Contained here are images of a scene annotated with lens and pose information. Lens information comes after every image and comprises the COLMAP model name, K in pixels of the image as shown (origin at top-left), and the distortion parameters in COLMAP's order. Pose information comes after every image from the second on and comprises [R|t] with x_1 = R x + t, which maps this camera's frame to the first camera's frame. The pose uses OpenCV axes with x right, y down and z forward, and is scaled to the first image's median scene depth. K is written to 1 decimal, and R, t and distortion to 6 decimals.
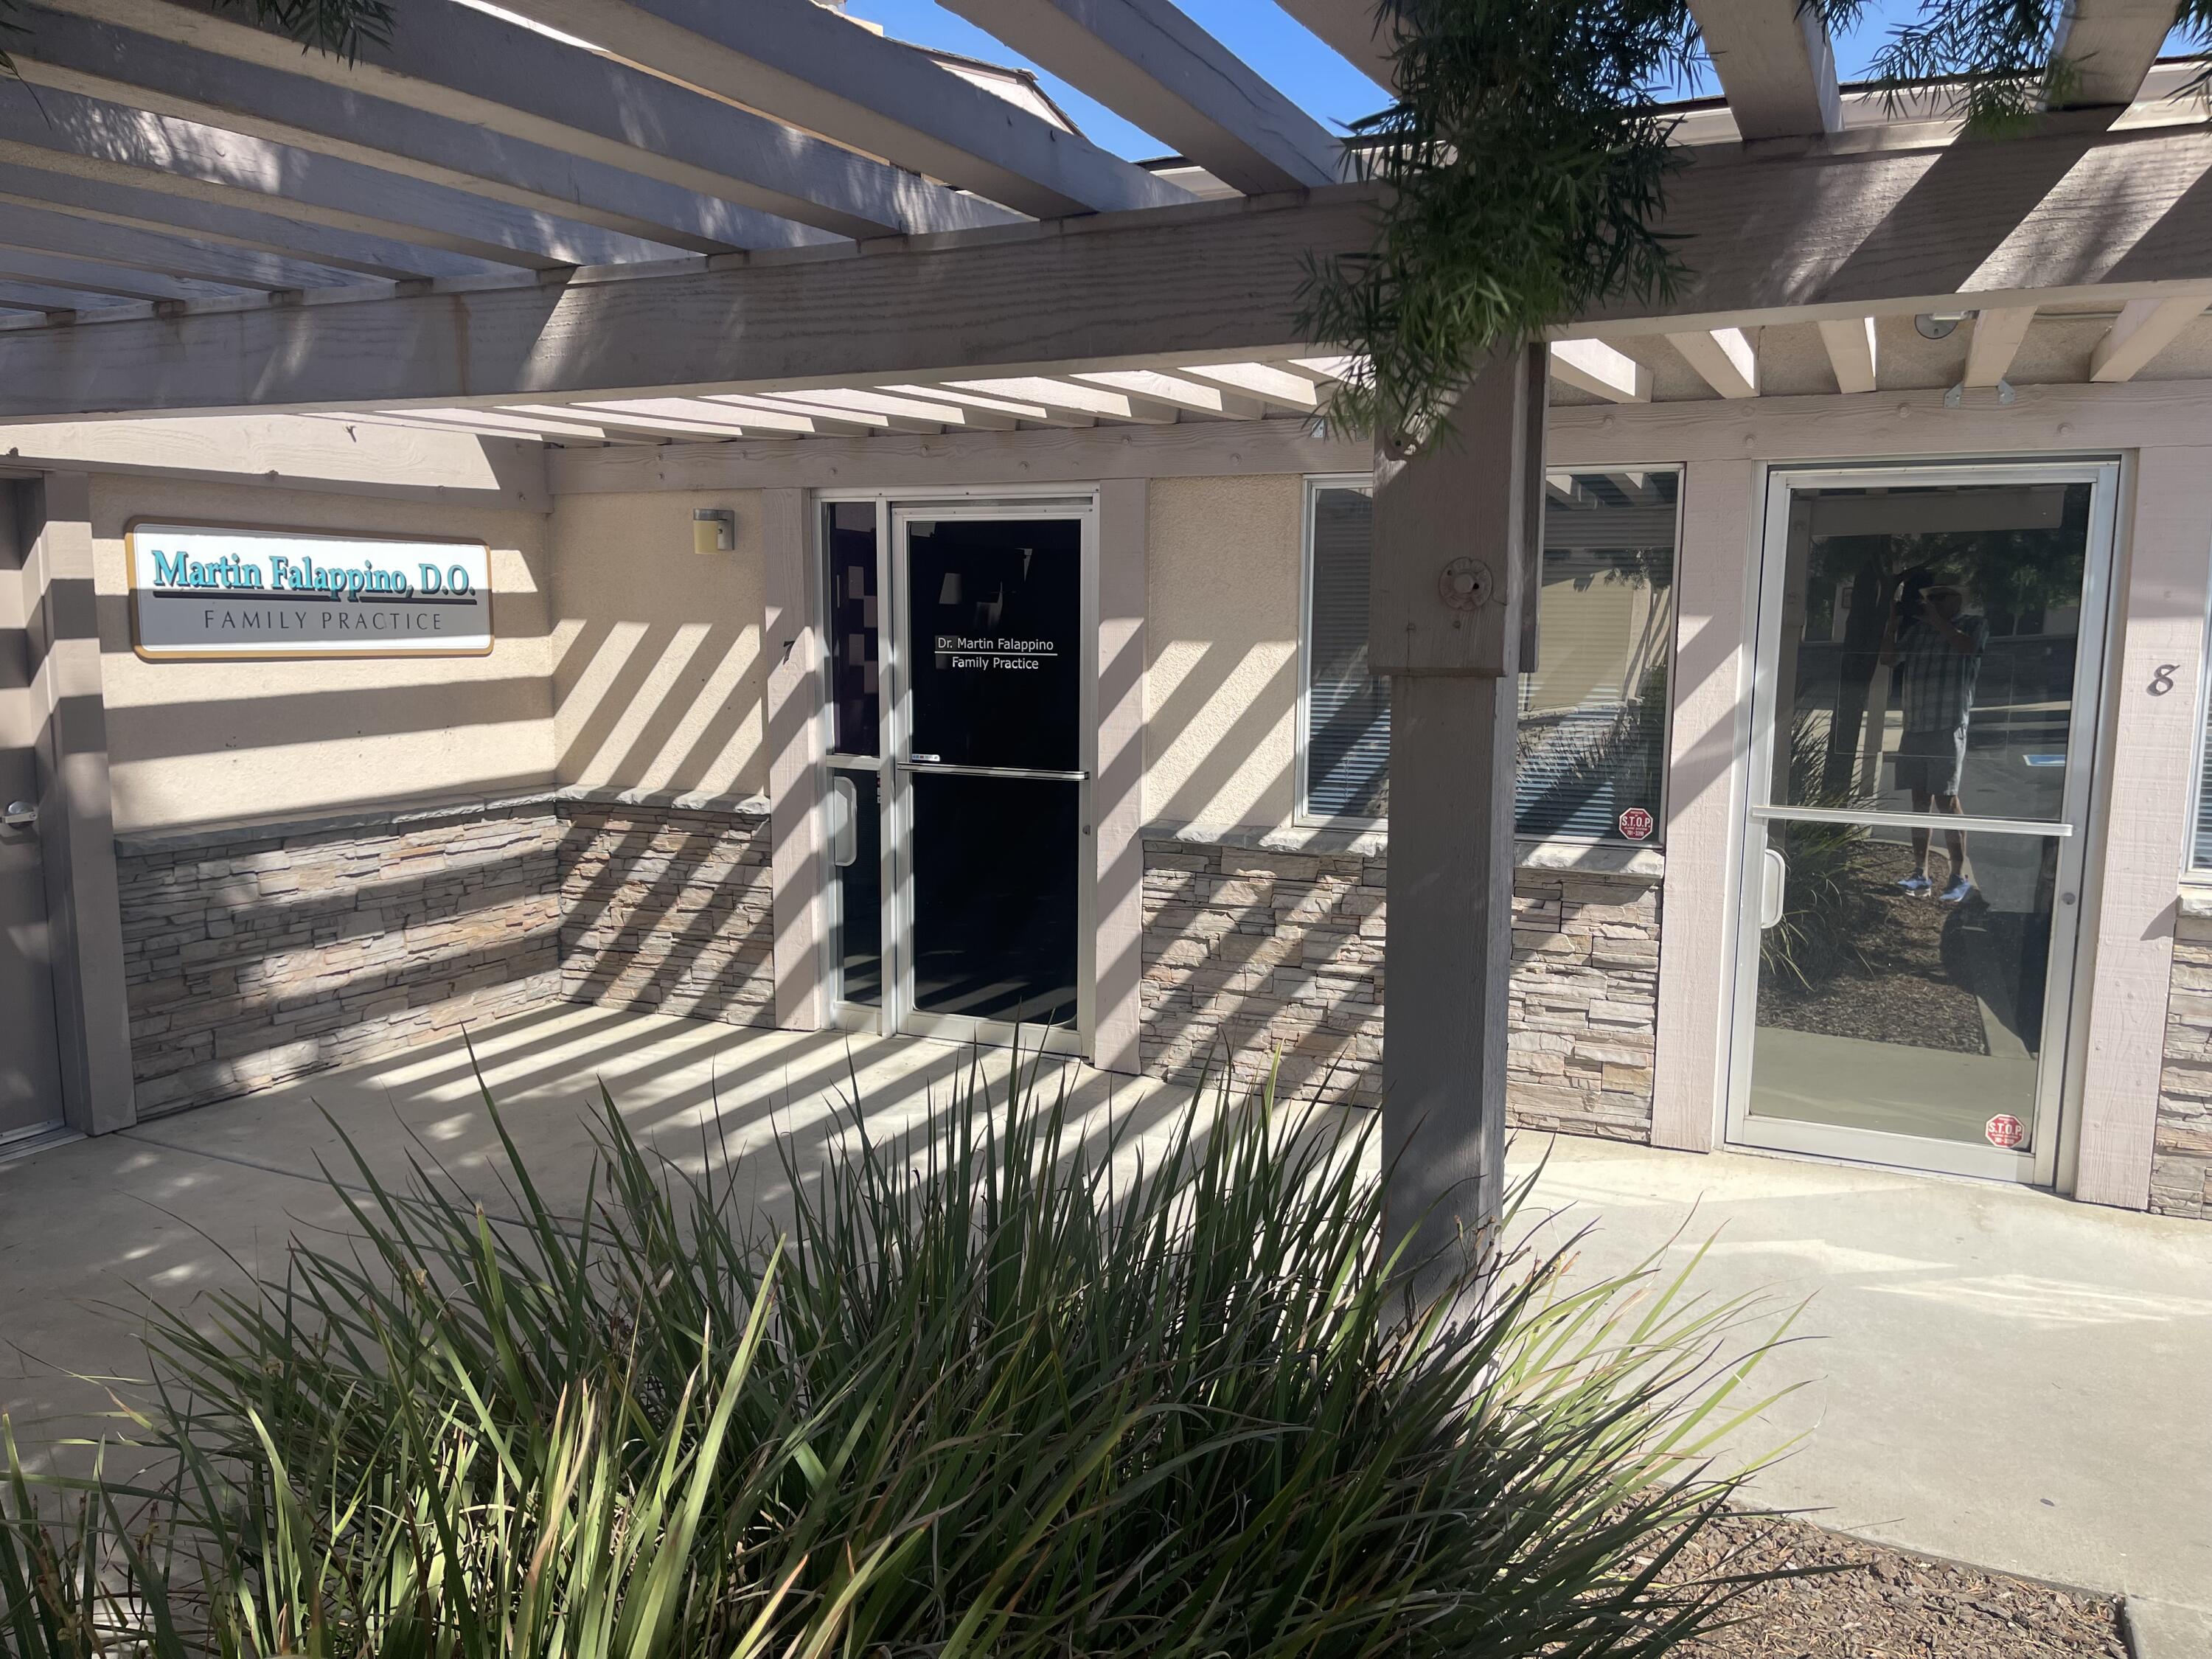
lens RADIAL K [[1640.1, 0, 1042.2], [0, 1640.1, 823.5], [0, 0, 1]] dist [0.063980, -0.081324]
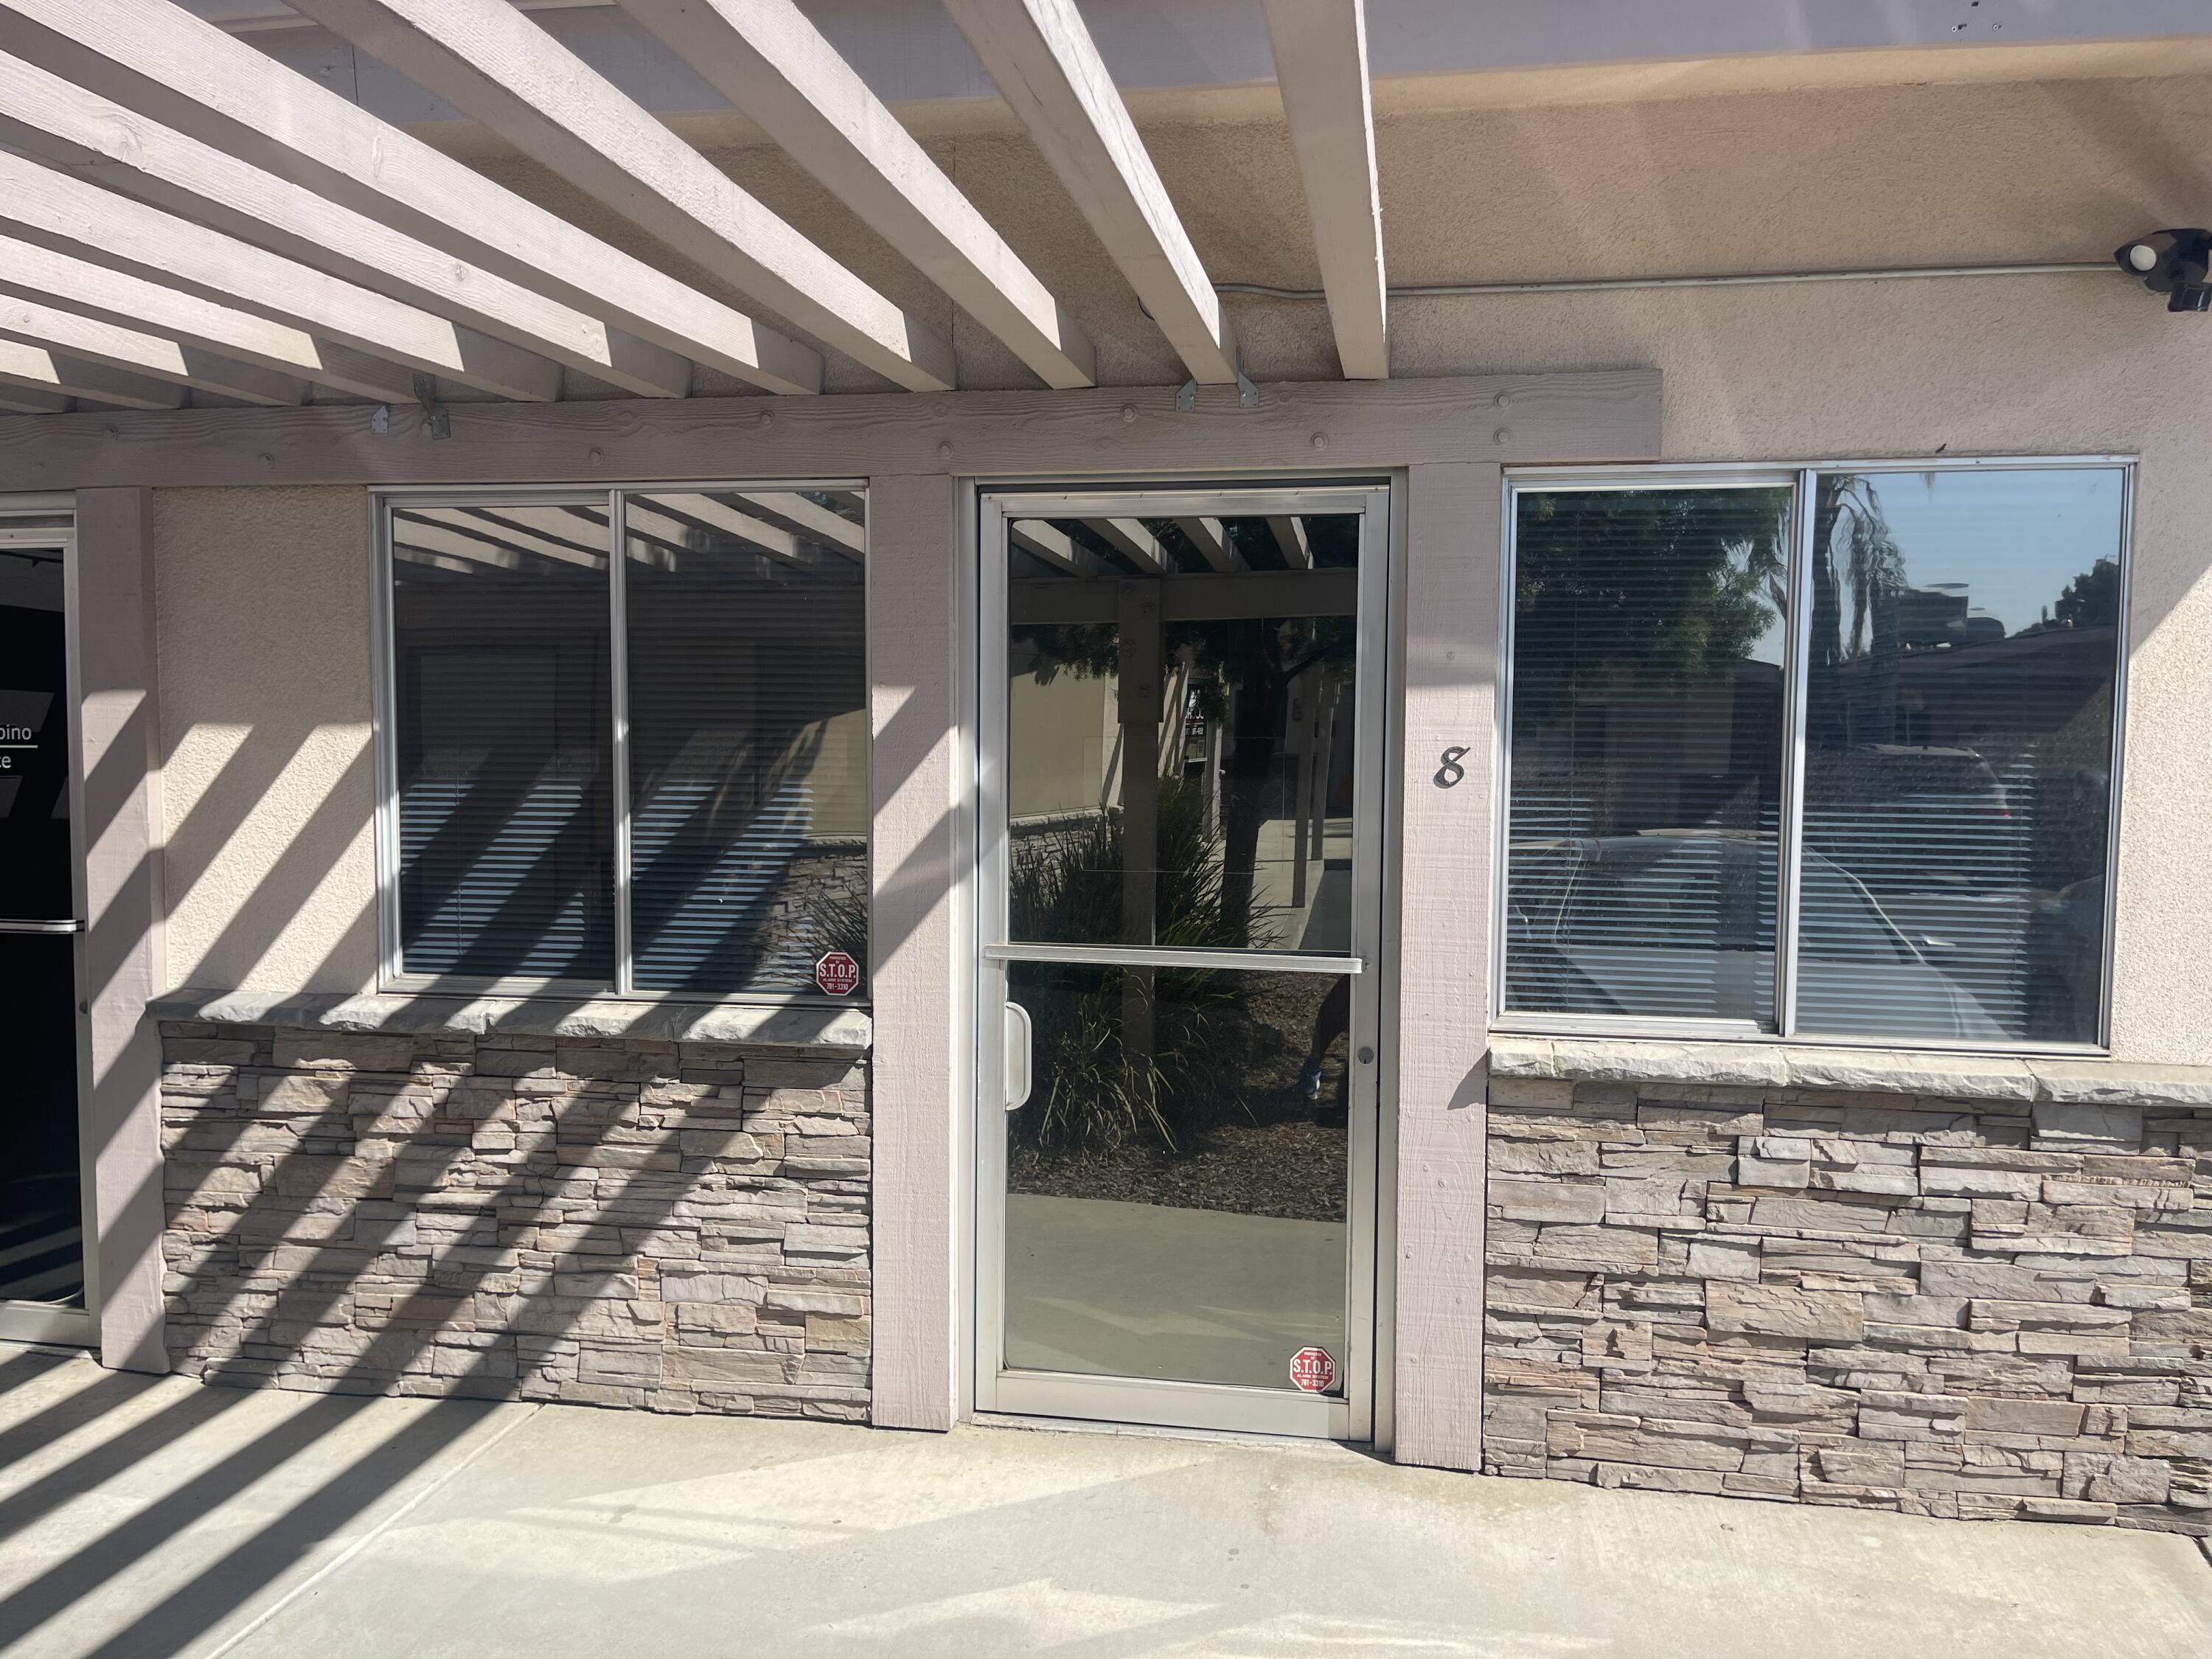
lens RADIAL K [[1640.1, 0, 1042.2], [0, 1640.1, 823.5], [0, 0, 1]] dist [0.063980, -0.081324]
pose [[0.969890, -0.016643, 0.242974, 0.266370], [0.033440, 0.997314, -0.065169, -0.015110], [-0.241236, 0.071332, 0.967841, 0.271306]]
